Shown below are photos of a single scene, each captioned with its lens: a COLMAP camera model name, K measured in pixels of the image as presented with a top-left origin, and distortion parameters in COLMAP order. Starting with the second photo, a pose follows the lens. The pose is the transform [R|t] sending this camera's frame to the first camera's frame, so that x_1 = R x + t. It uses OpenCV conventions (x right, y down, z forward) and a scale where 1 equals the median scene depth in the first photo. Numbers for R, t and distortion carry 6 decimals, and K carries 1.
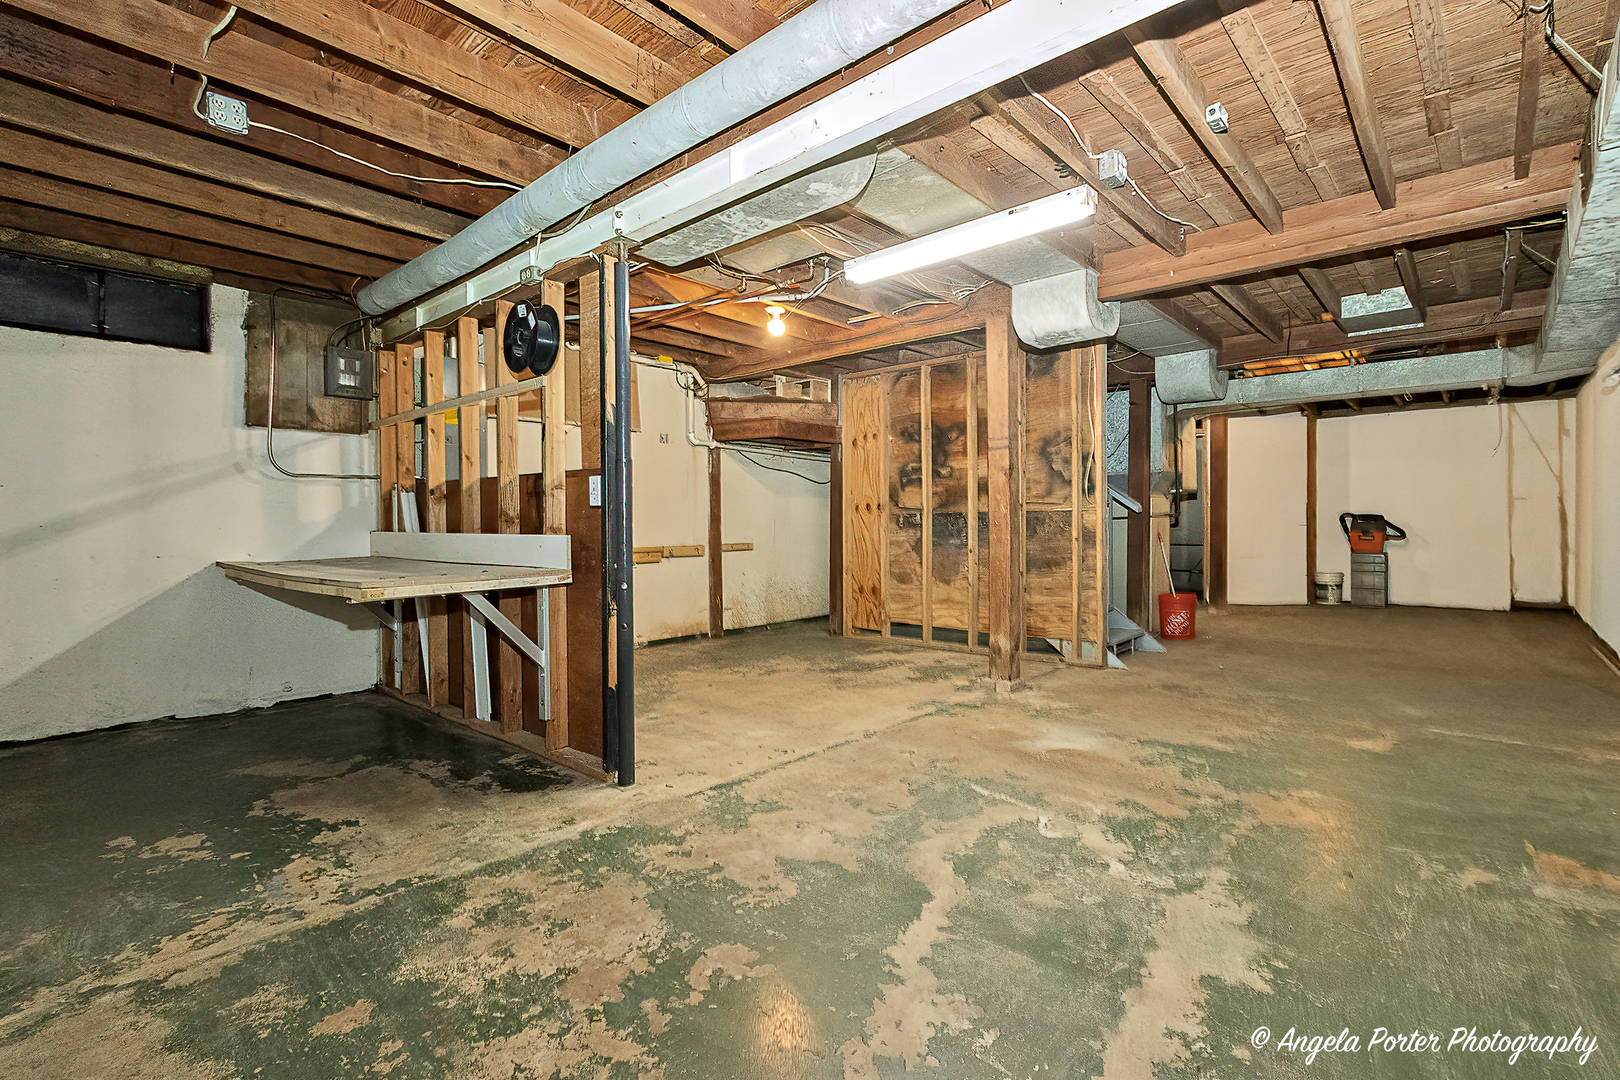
lens RADIAL K [[751.9, 0, 805.1], [0, 751.9, 532.2], [0, 0, 1]] dist [0.010724, -0.001630]
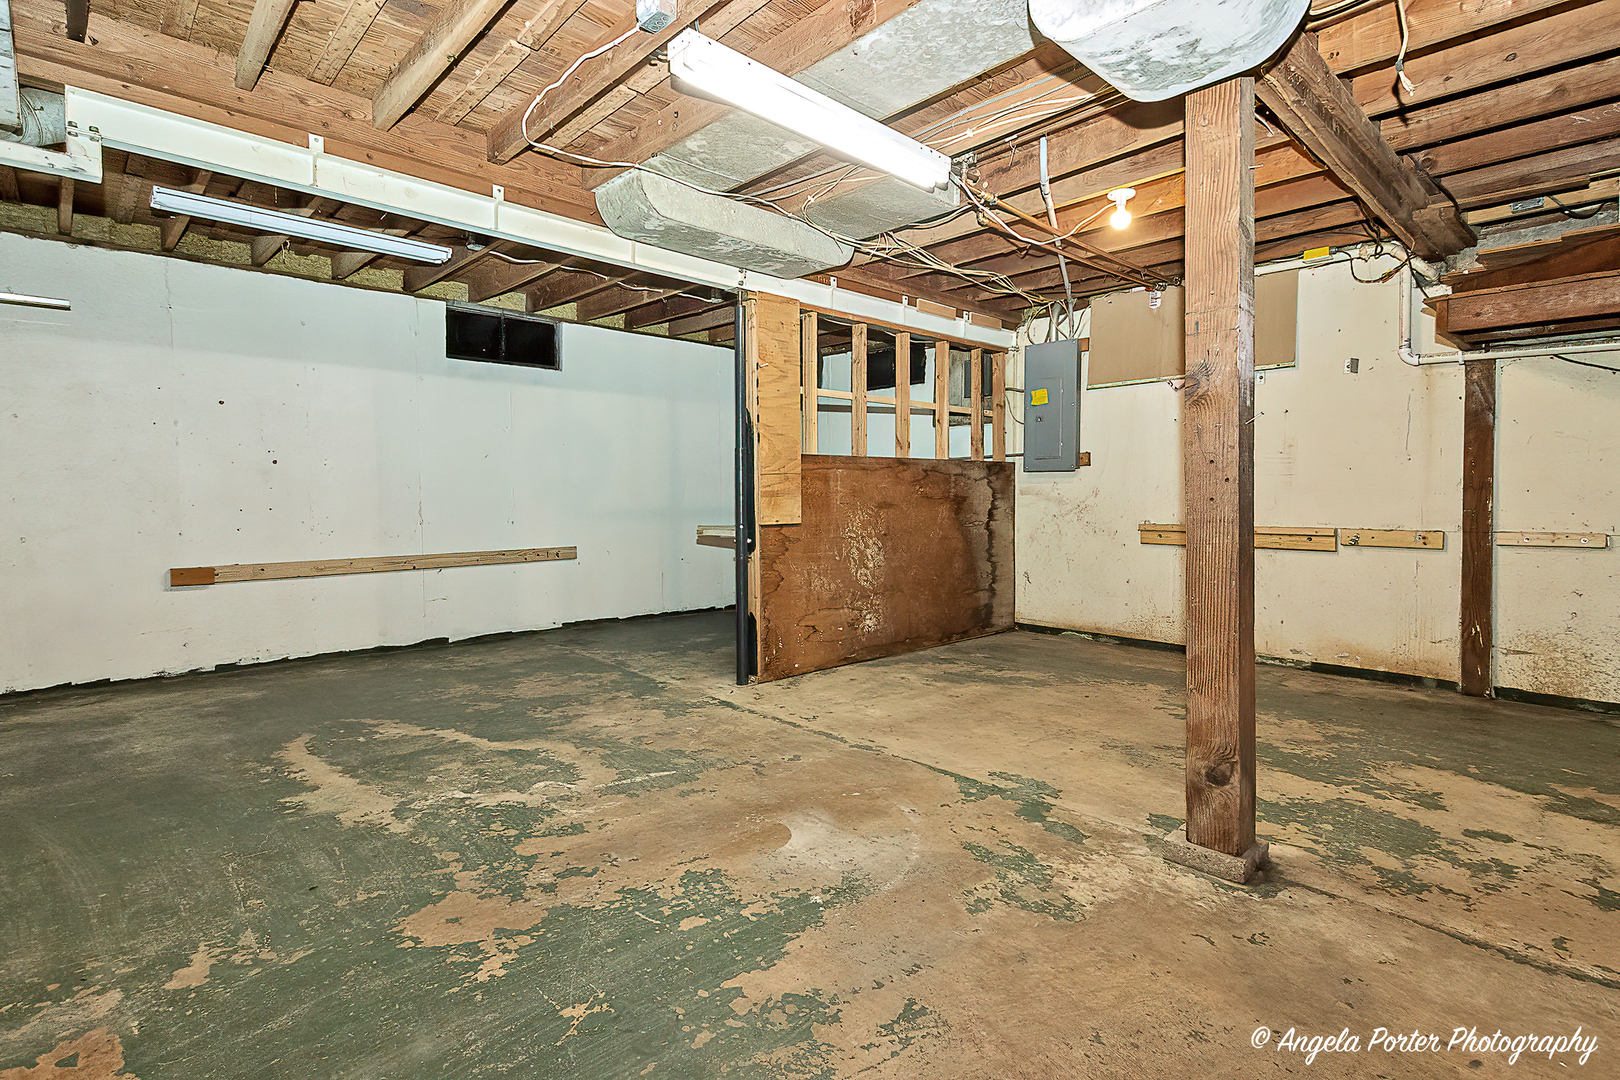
lens RADIAL K [[802.0, 0, 802.3], [0, 802.0, 537.7], [0, 0, 1]] dist [0.028490, -0.002215]
pose [[-0.099872, 0.057000, -0.993366, 1.300070], [-0.008283, 0.998276, 0.058114, -0.023671], [0.994966, 0.014032, -0.099228, 1.355150]]
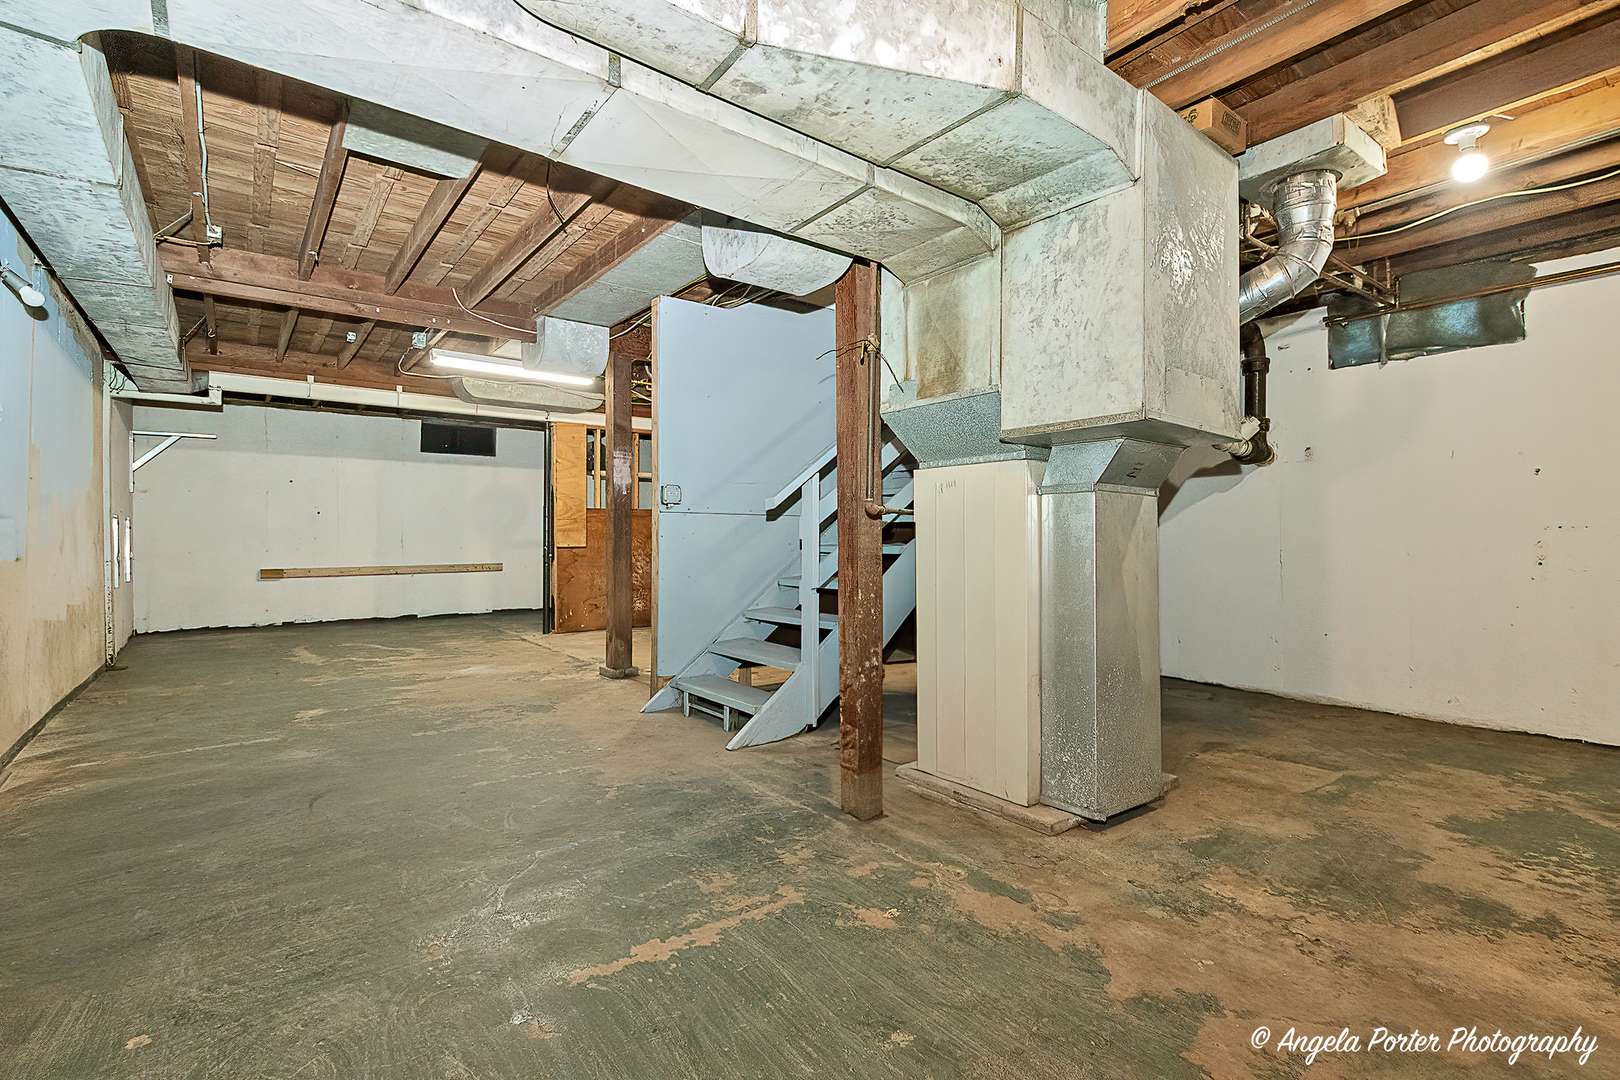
lens RADIAL K [[751.9, 0, 815.7], [0, 751.9, 537.8], [0, 0, 1]] dist [0.010724, -0.001630]
pose [[-0.183237, 0.013220, -0.982980, 2.113101], [-0.007534, 0.999861, 0.014851, -0.035329], [0.983040, 0.010127, -0.183112, 2.368454]]
